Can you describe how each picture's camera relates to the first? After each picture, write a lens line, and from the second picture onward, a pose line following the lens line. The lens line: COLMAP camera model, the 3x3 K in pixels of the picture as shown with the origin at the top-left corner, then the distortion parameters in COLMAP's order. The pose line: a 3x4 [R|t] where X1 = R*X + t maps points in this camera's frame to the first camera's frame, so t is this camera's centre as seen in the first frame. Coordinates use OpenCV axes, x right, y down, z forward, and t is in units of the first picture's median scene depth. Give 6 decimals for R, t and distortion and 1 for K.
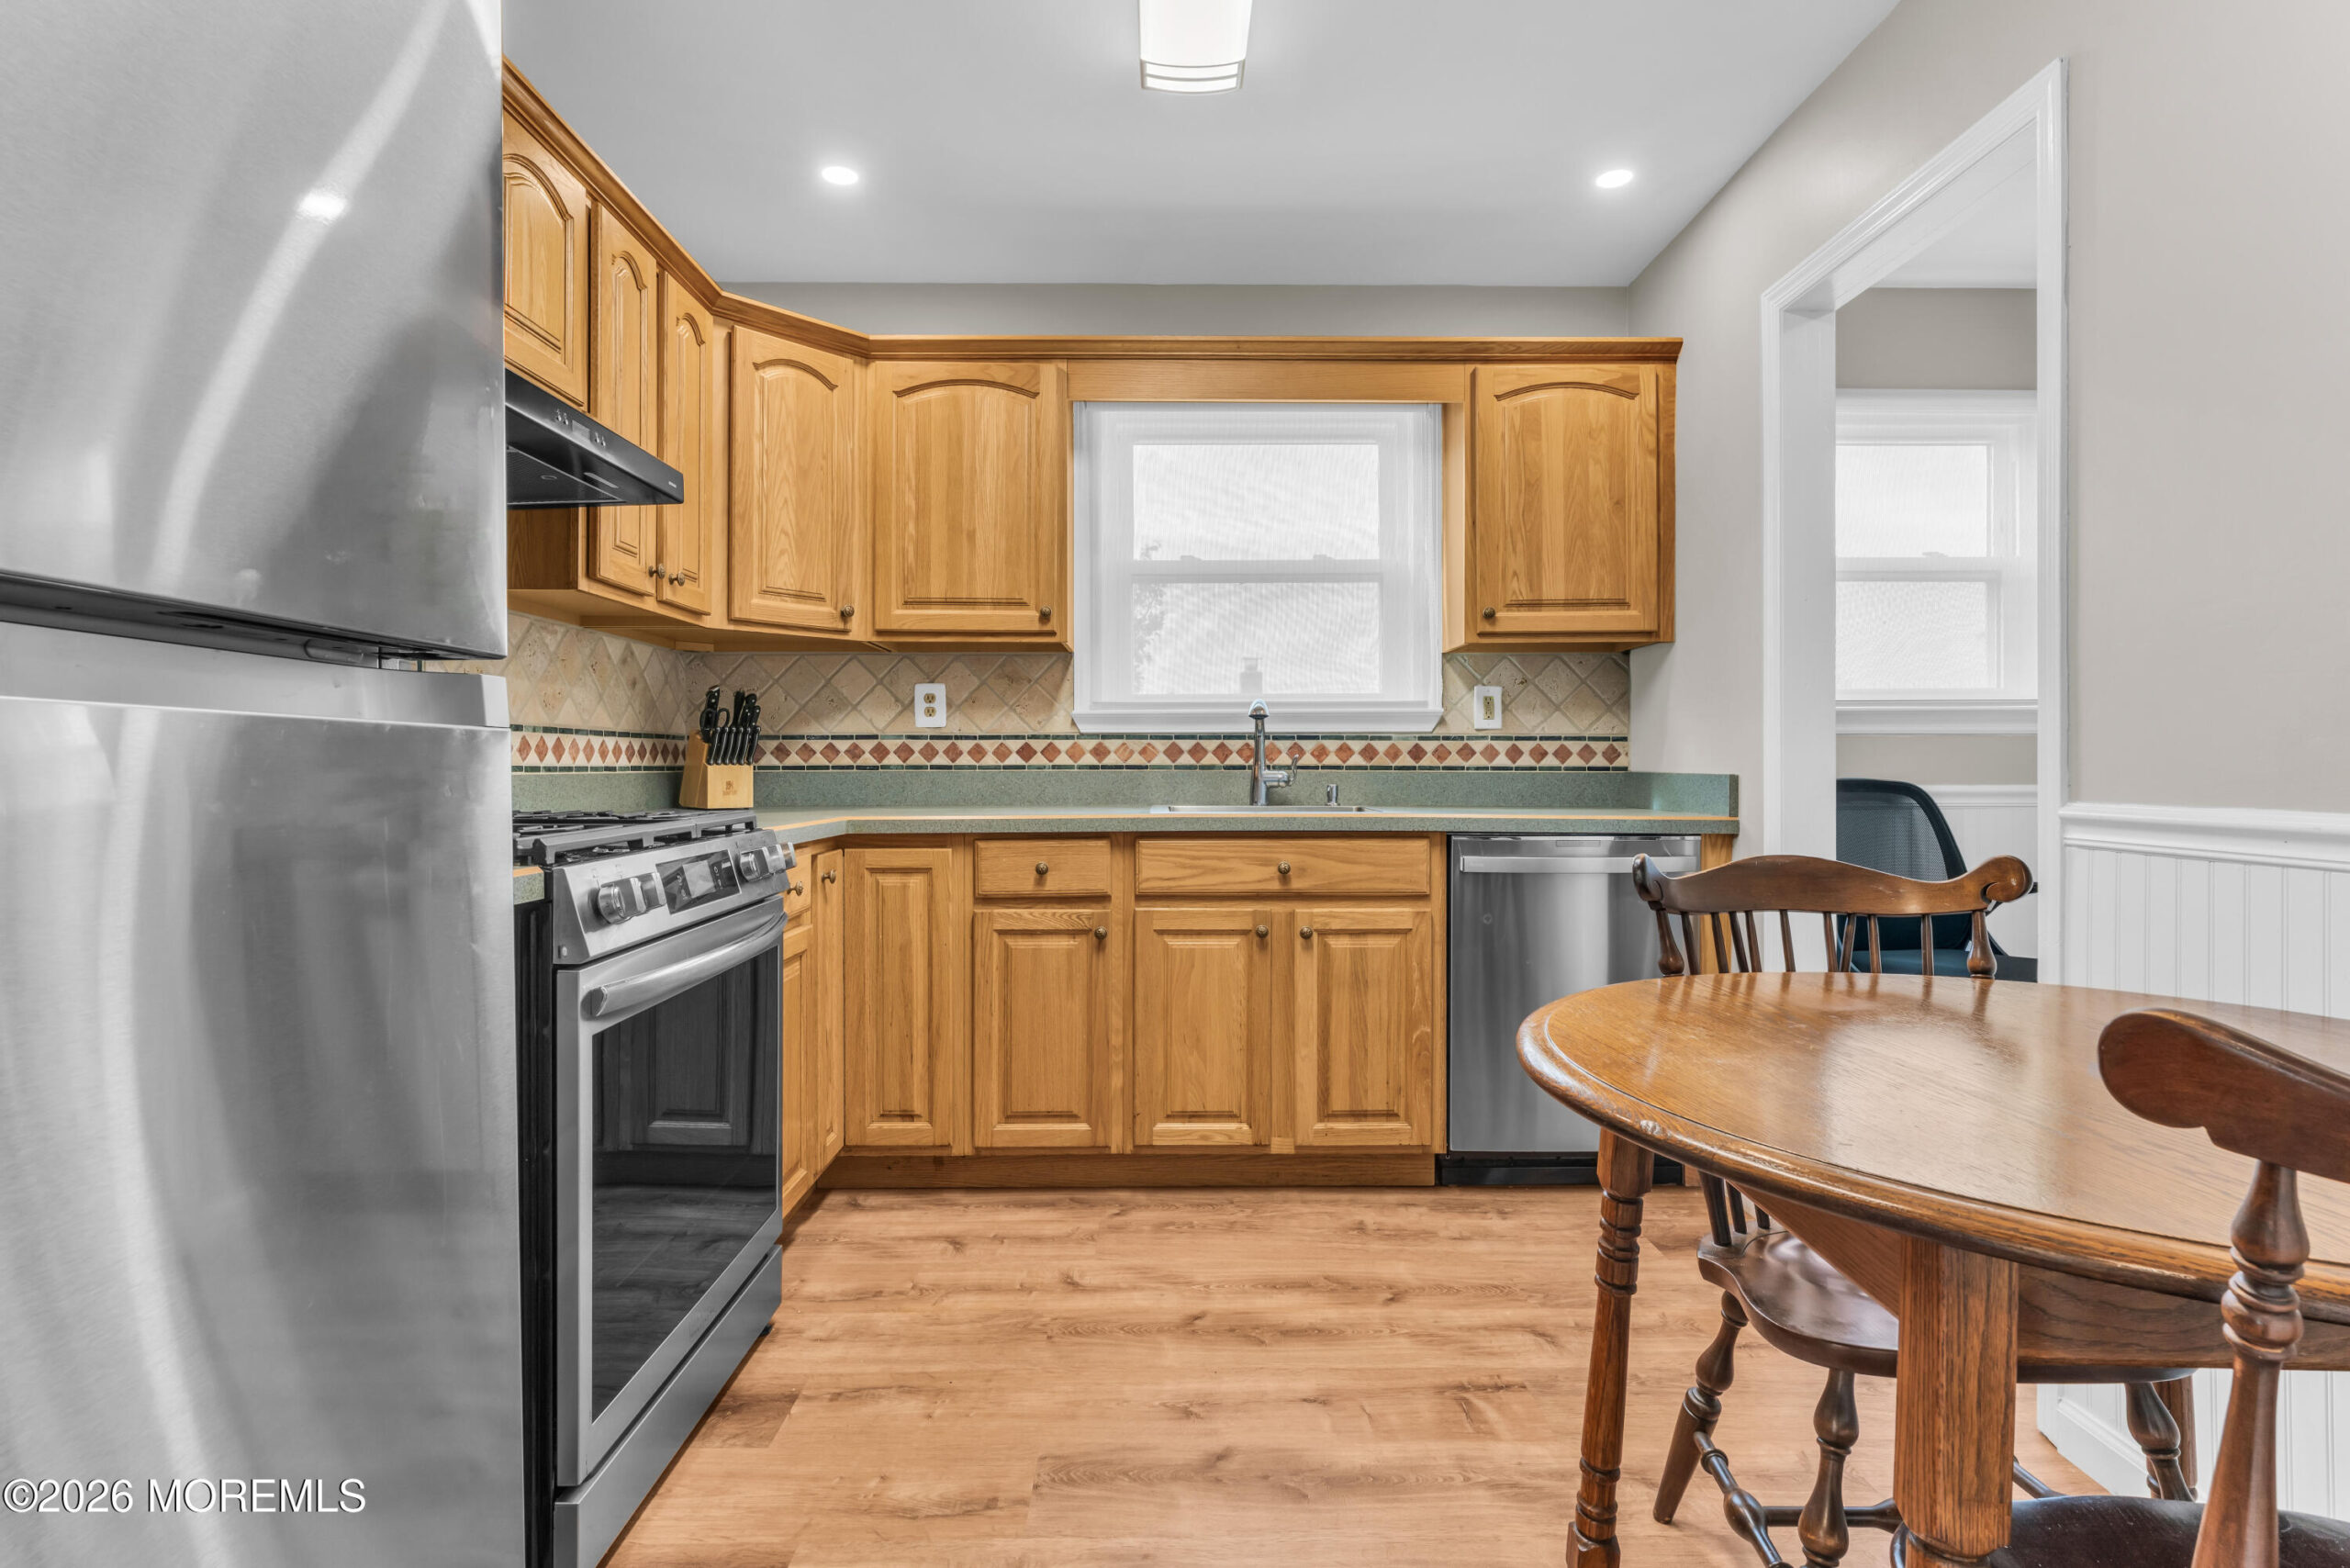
lens RADIAL K [[1170.0, 0, 1171.4], [0, 1170.0, 767.9], [0, 0, 1]] dist [0.001112, -0.000473]
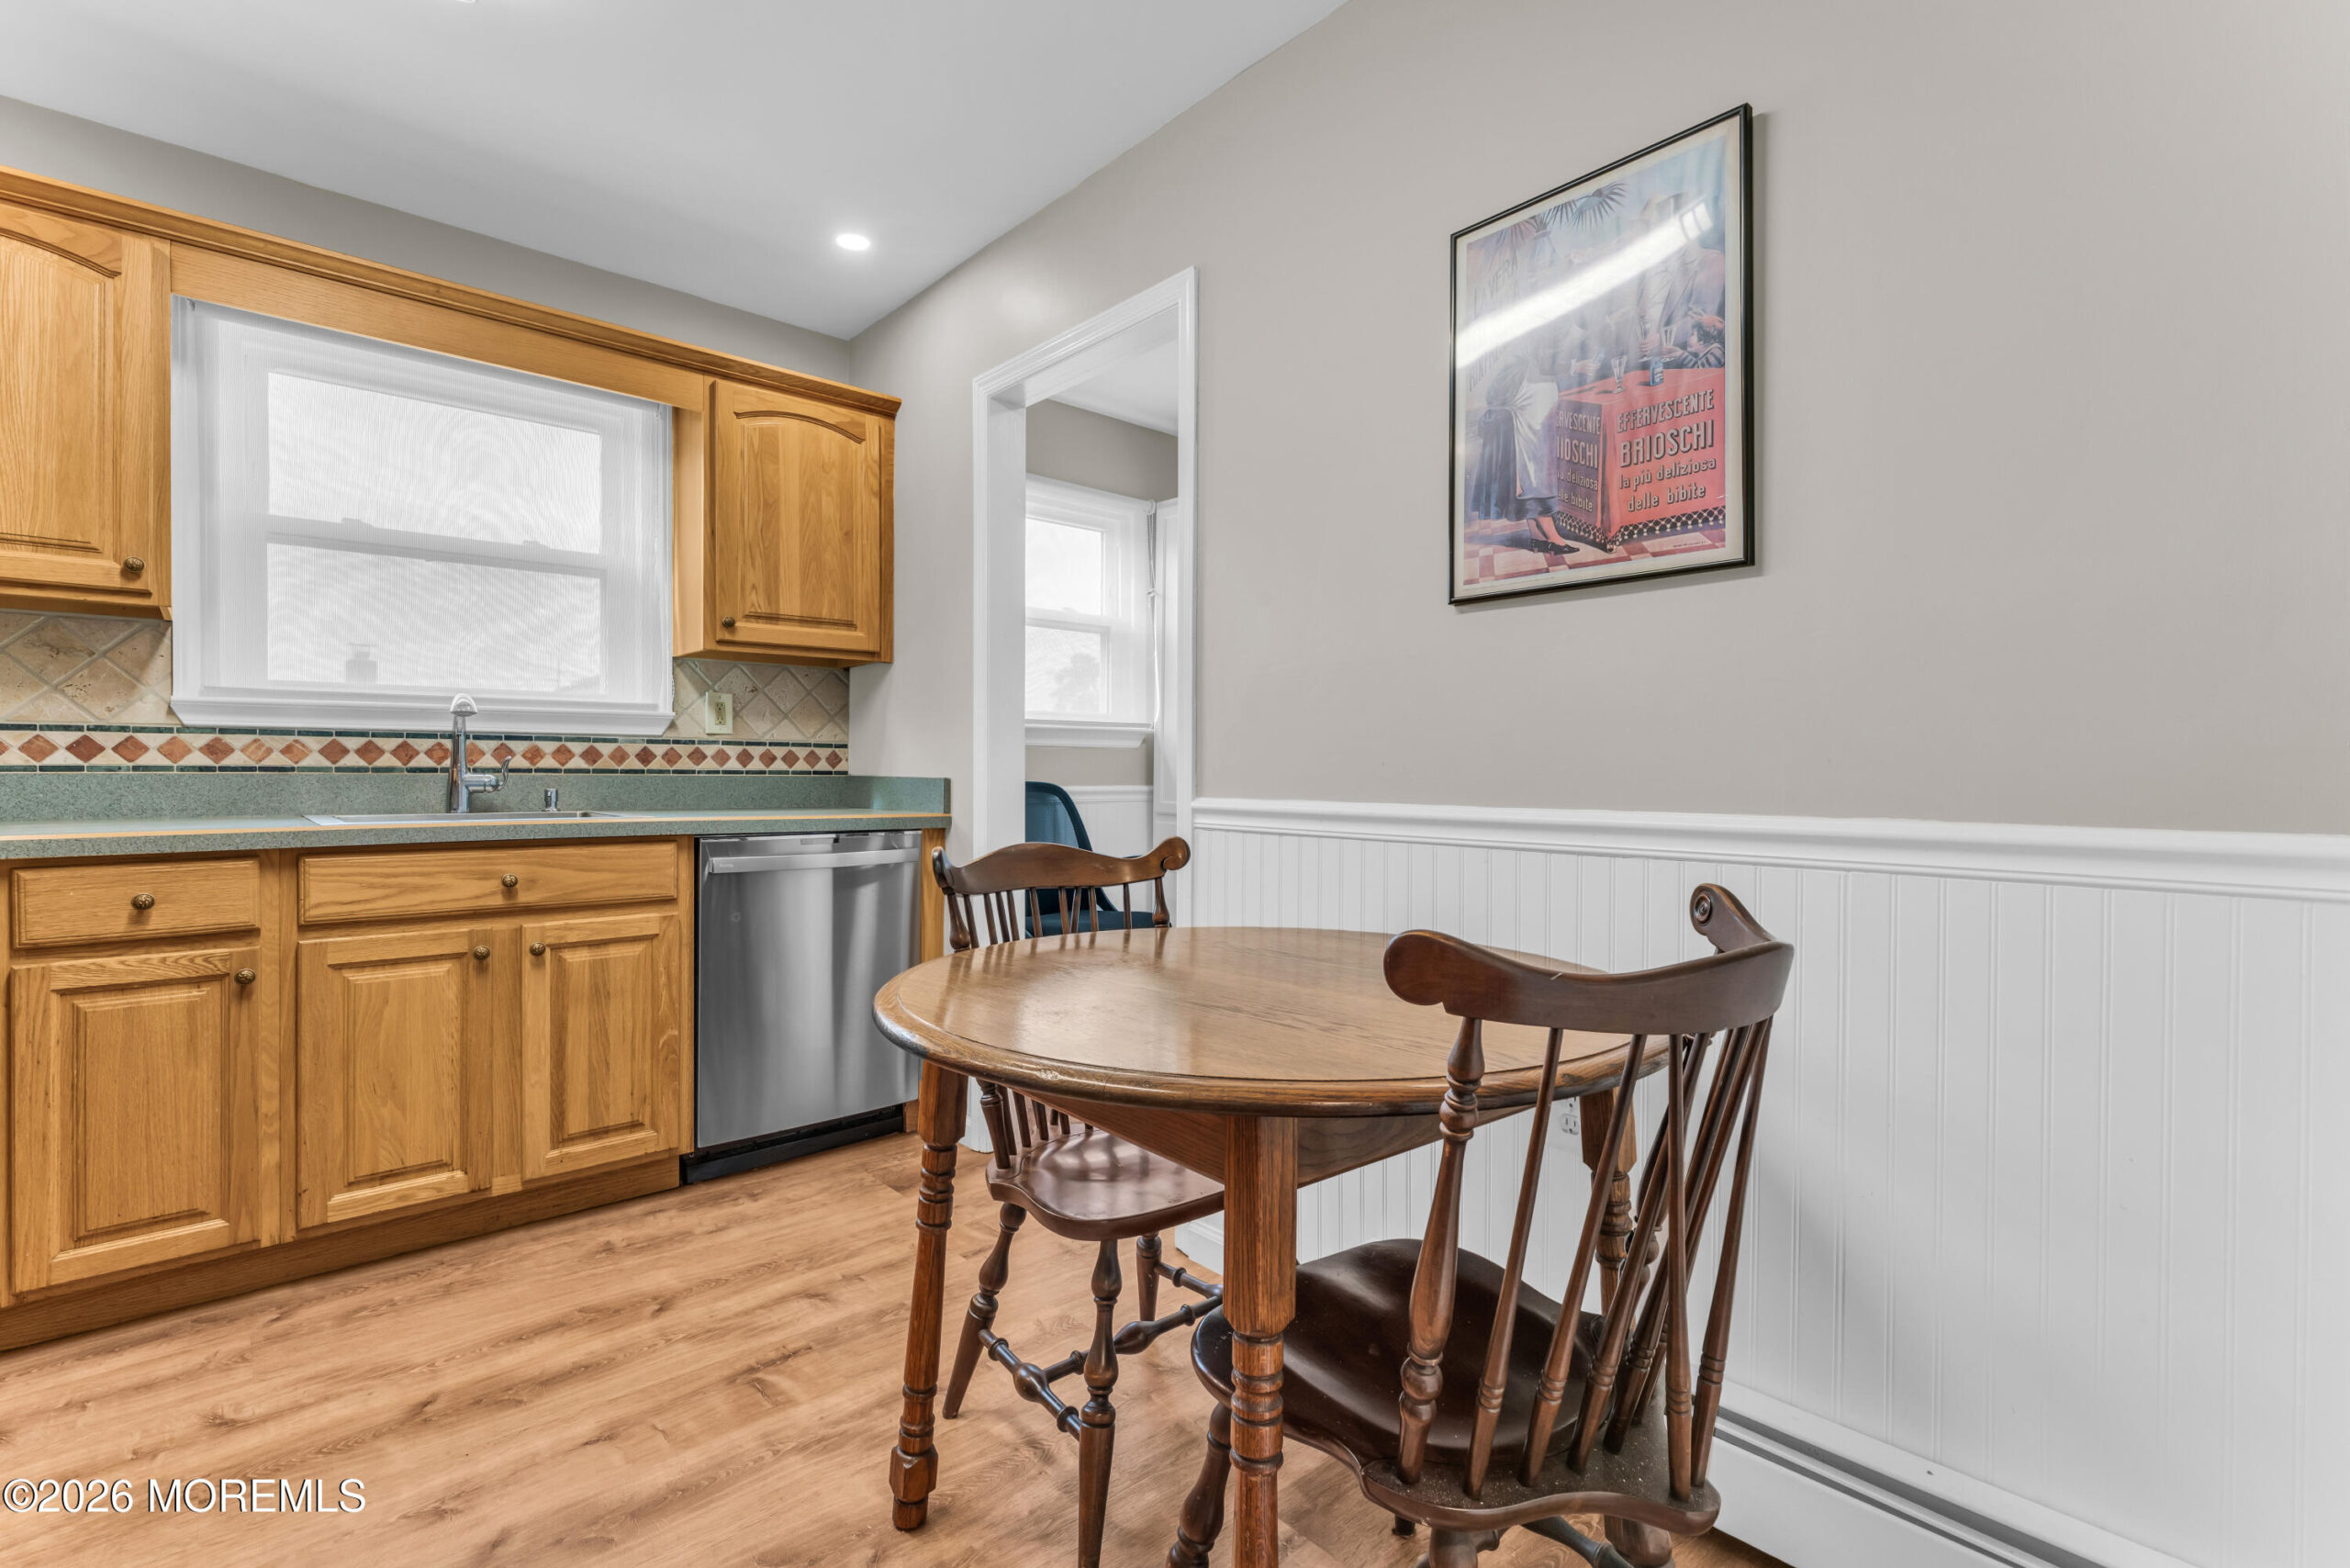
lens RADIAL K [[1069.6, 0, 1173.8], [0, 1069.6, 782.0], [0, 0, 1]] dist [-0.001948, -0.000312]
pose [[0.747476, -0.002740, 0.664283, -0.069218], [-0.003540, 0.999961, 0.008108, 0.000055], [-0.664279, -0.008412, 0.747437, 0.034058]]
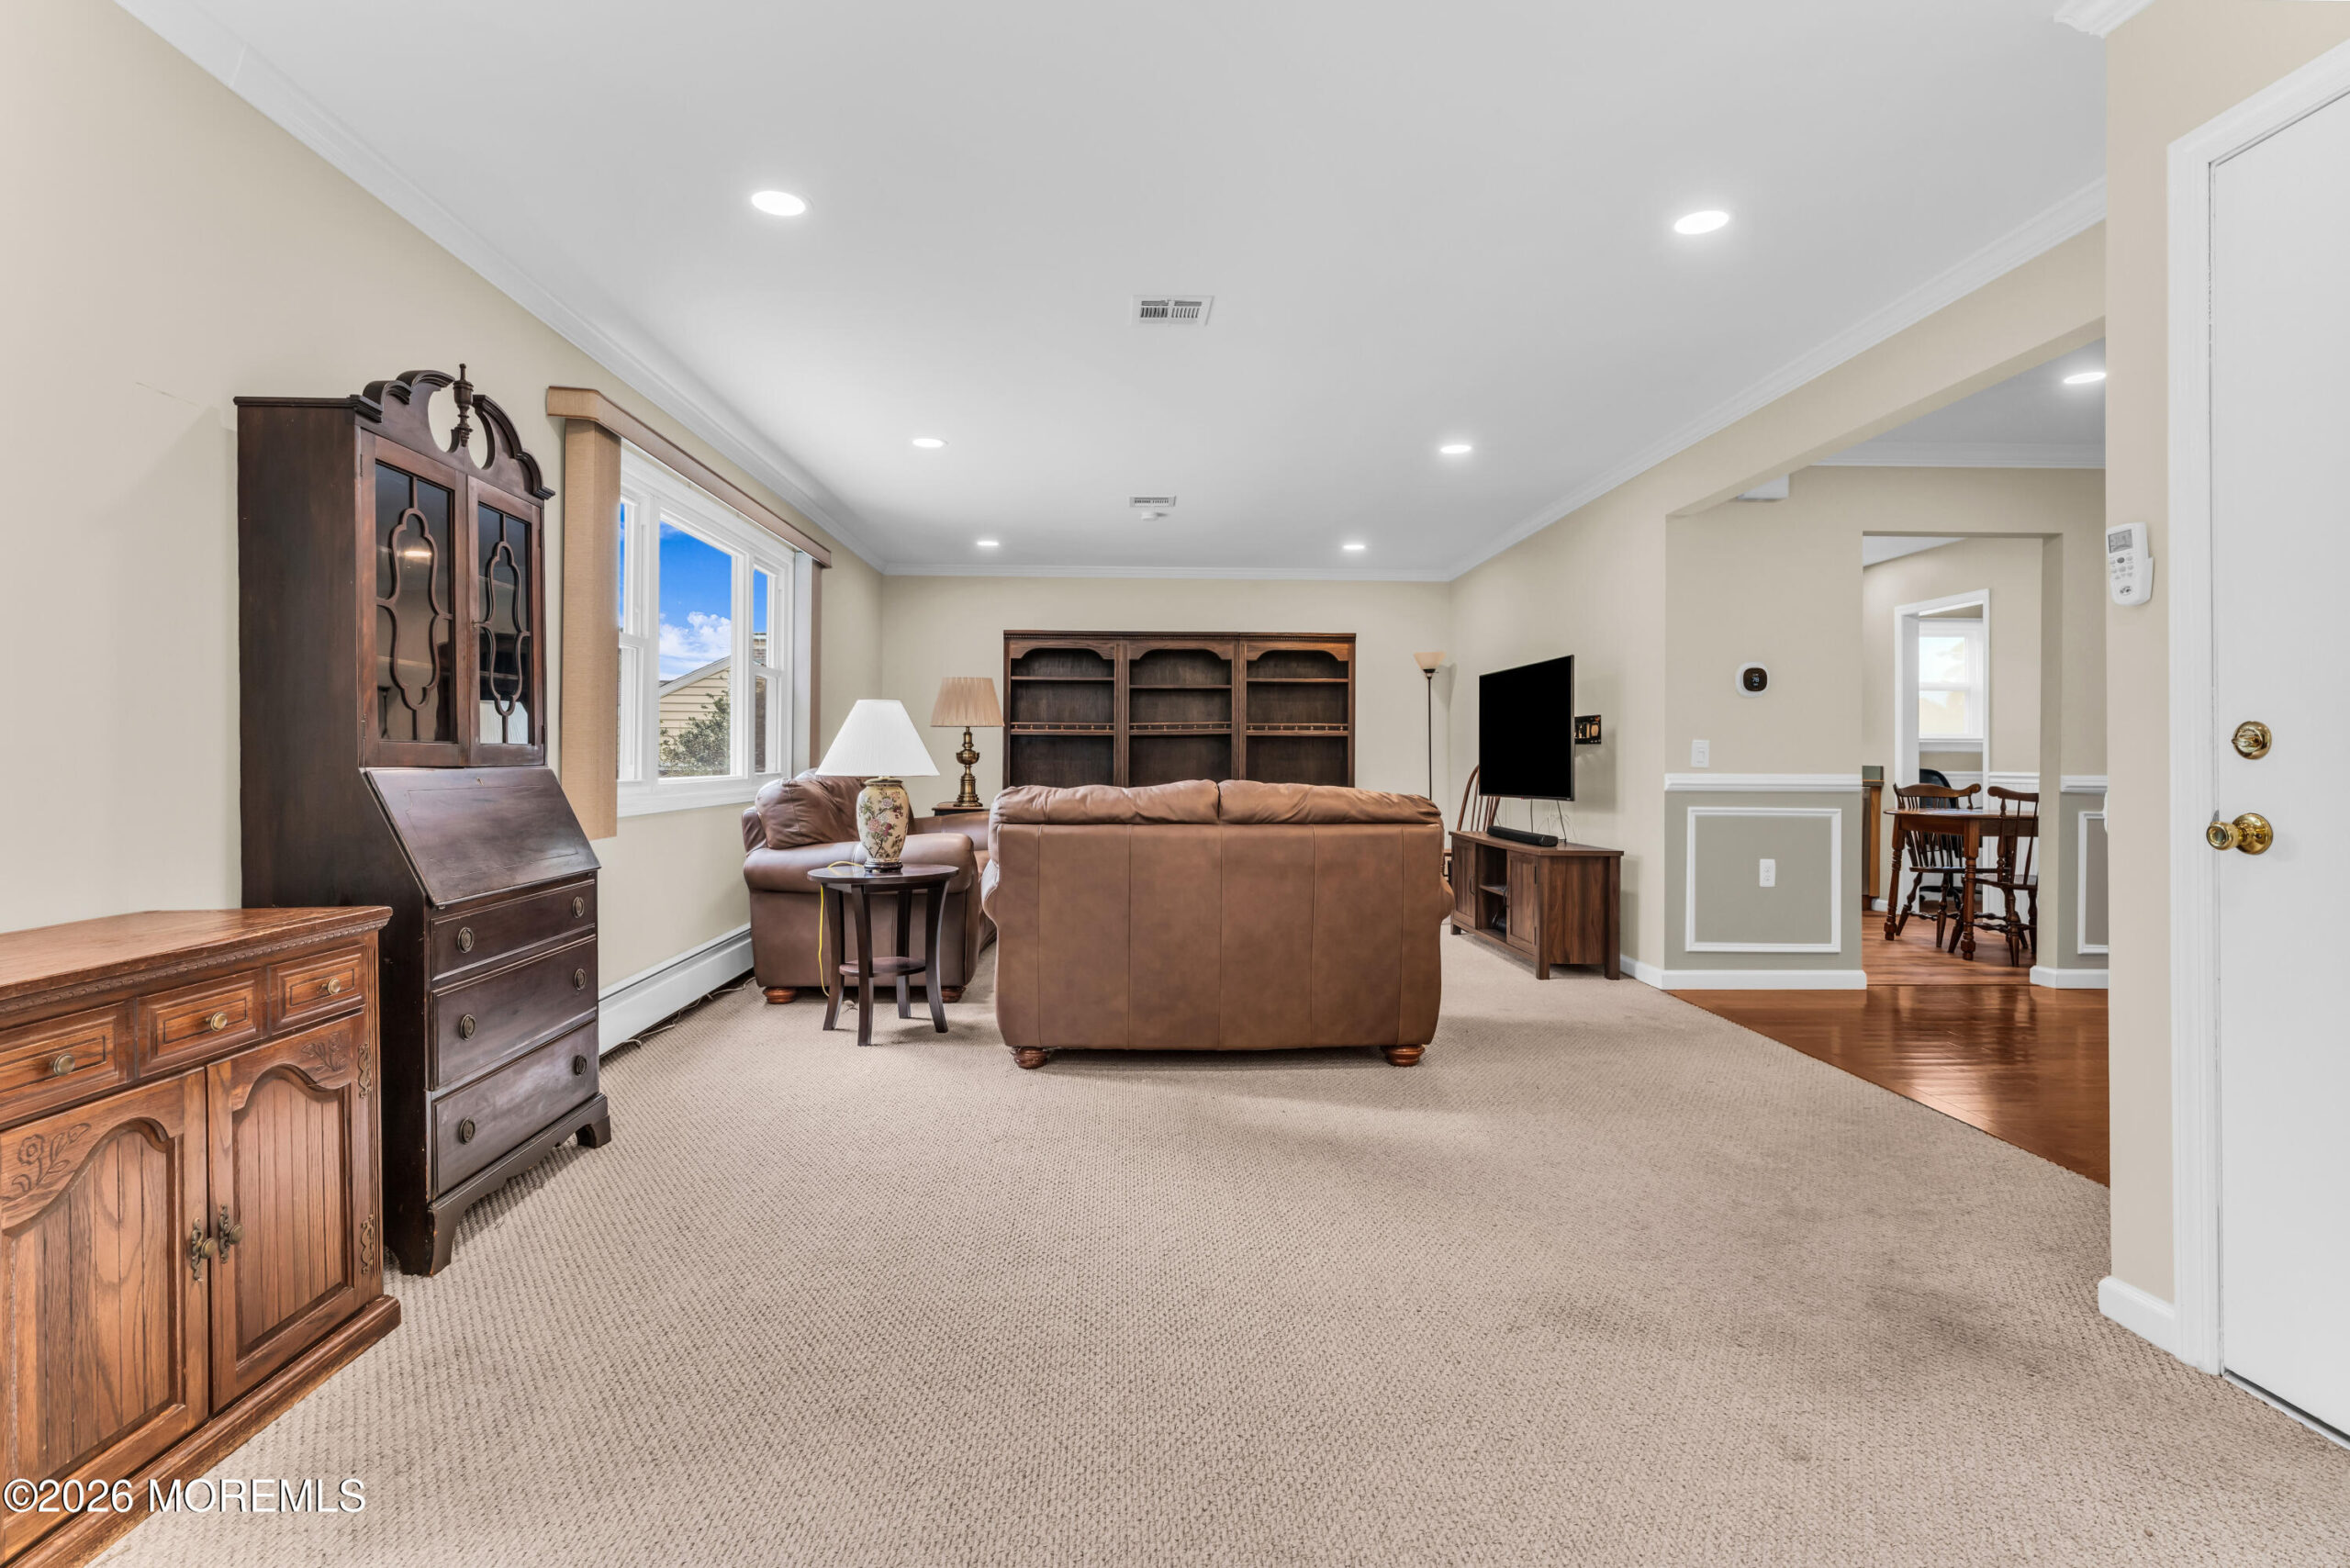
lens RADIAL K [[1170.0, 0, 1171.4], [0, 1170.0, 767.9], [0, 0, 1]] dist [0.001112, -0.000473]
pose [[0.999565, 0.006930, 0.028659, -1.390647], [-0.007037, 0.999969, 0.003655, 0.011835], [-0.028633, -0.003856, 0.999583, -1.890094]]
